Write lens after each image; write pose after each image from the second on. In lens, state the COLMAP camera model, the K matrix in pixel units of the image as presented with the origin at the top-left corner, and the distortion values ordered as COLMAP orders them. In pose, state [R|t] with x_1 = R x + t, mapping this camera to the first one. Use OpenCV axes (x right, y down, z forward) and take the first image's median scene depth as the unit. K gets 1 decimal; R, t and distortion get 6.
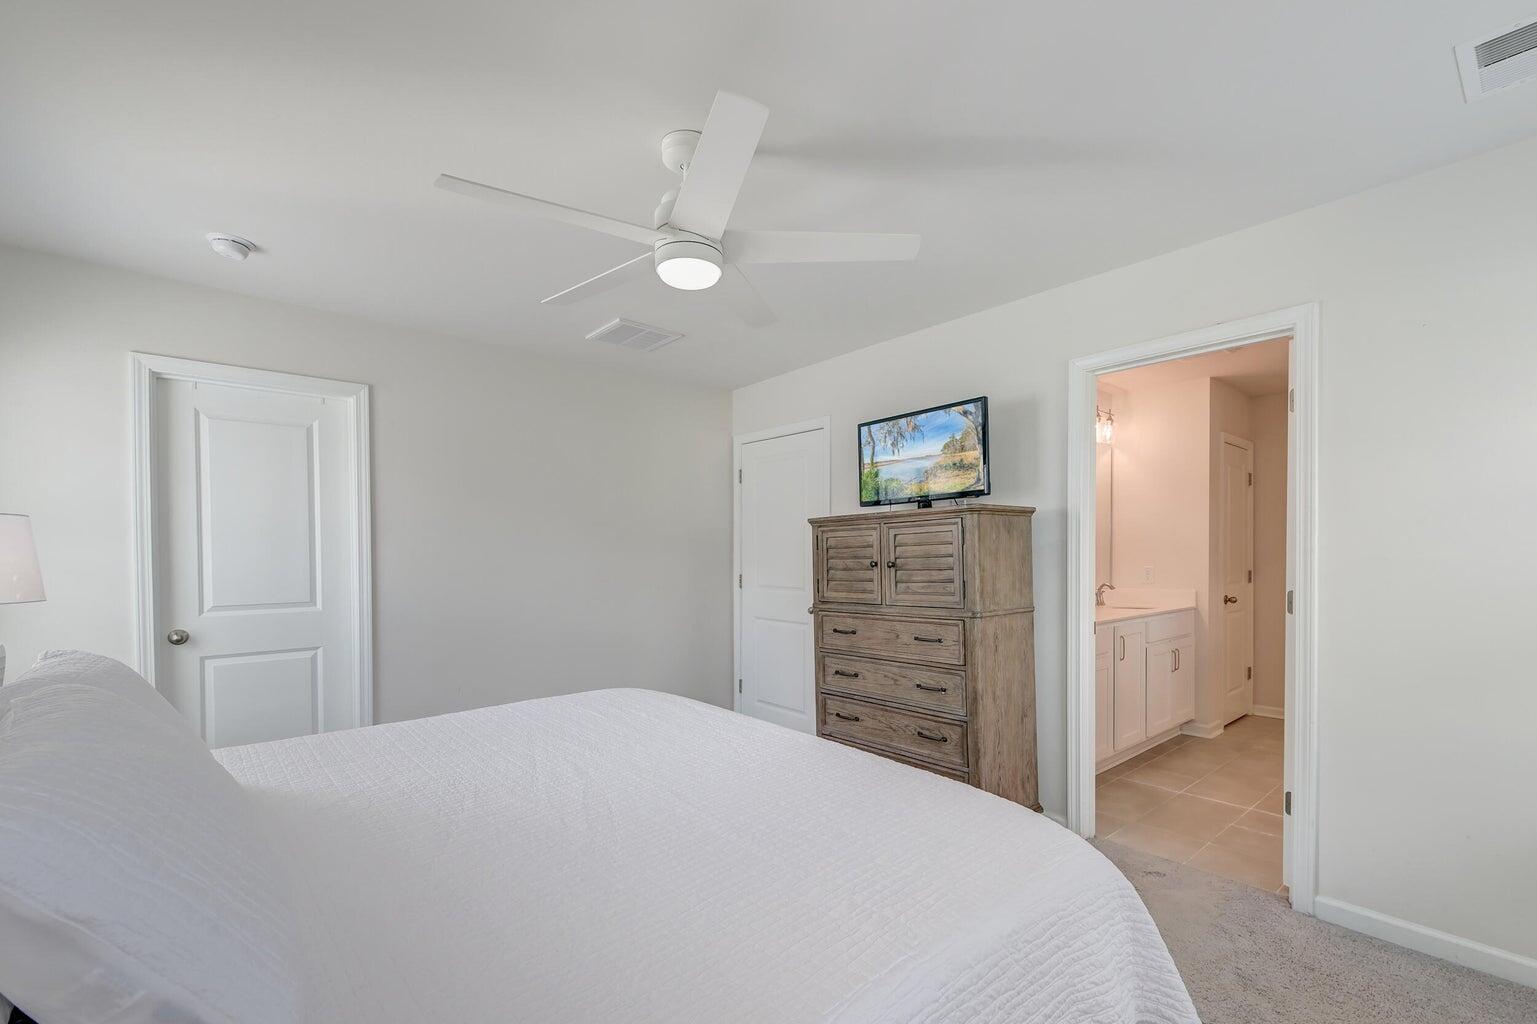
lens RADIAL K [[642.0, 0, 767.9], [0, 642.0, 570.6], [0, 0, 1]] dist [0.000189, 0.000012]
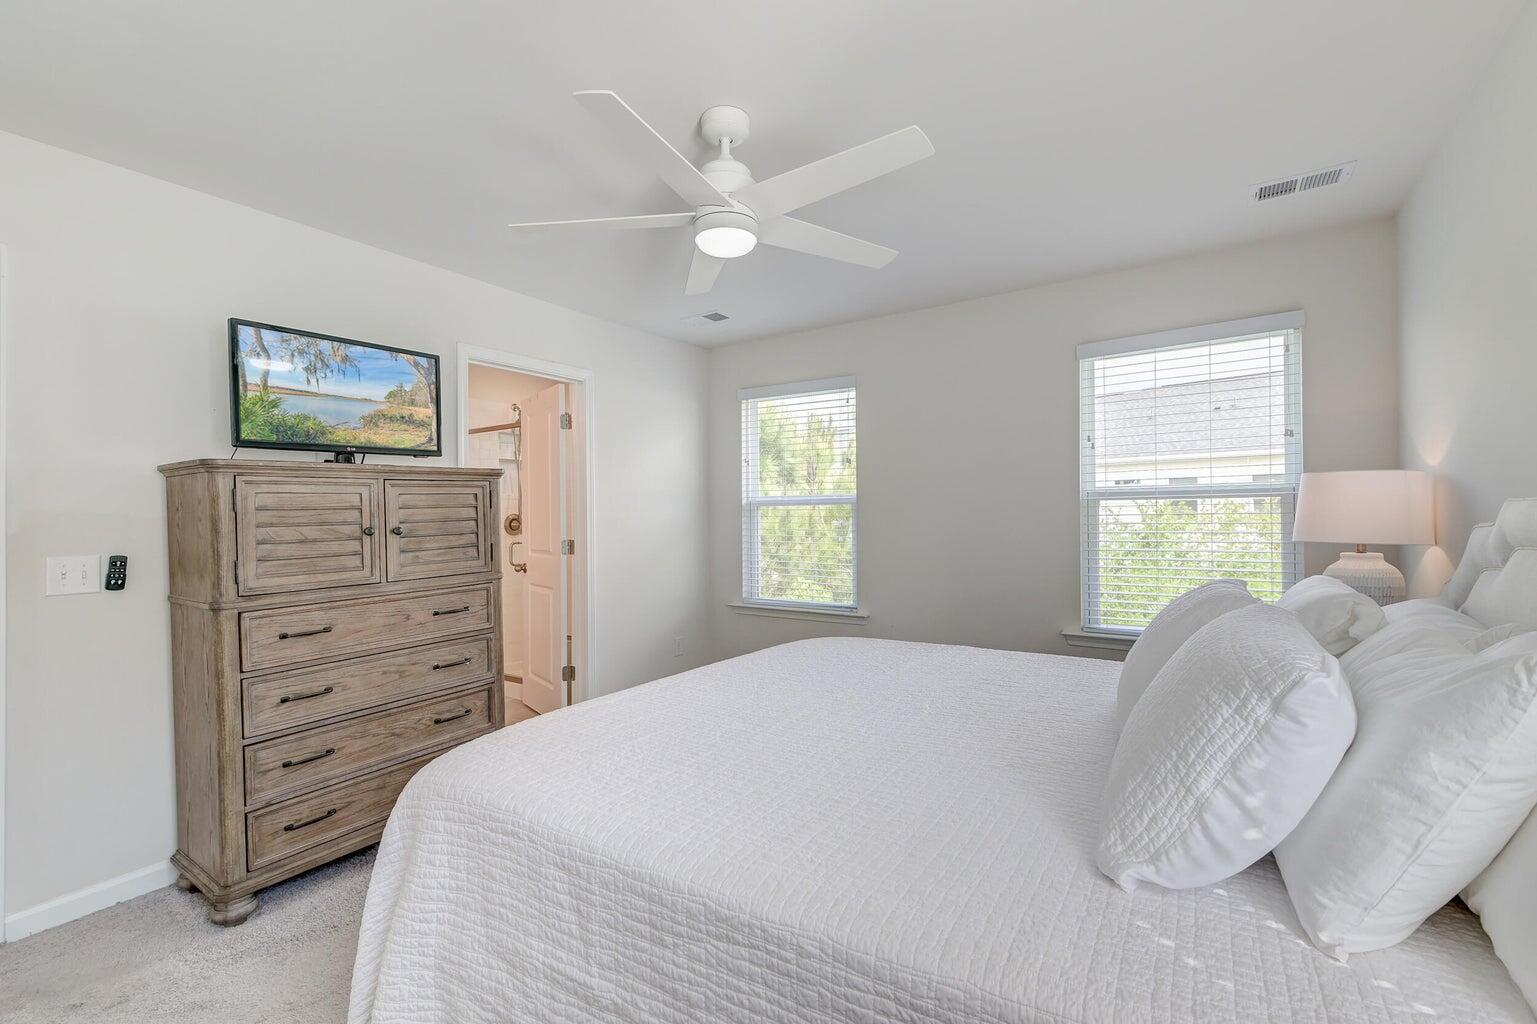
lens RADIAL K [[680.9, 0, 768.5], [0, 680.9, 512.0], [0, 0, 1]] dist [0.001598, 0.000036]
pose [[-0.257585, 0.004968, 0.966243, -0.754186], [0.035096, 0.999375, 0.004218, -0.020401], [-0.965618, 0.034998, -0.257598, 0.757673]]
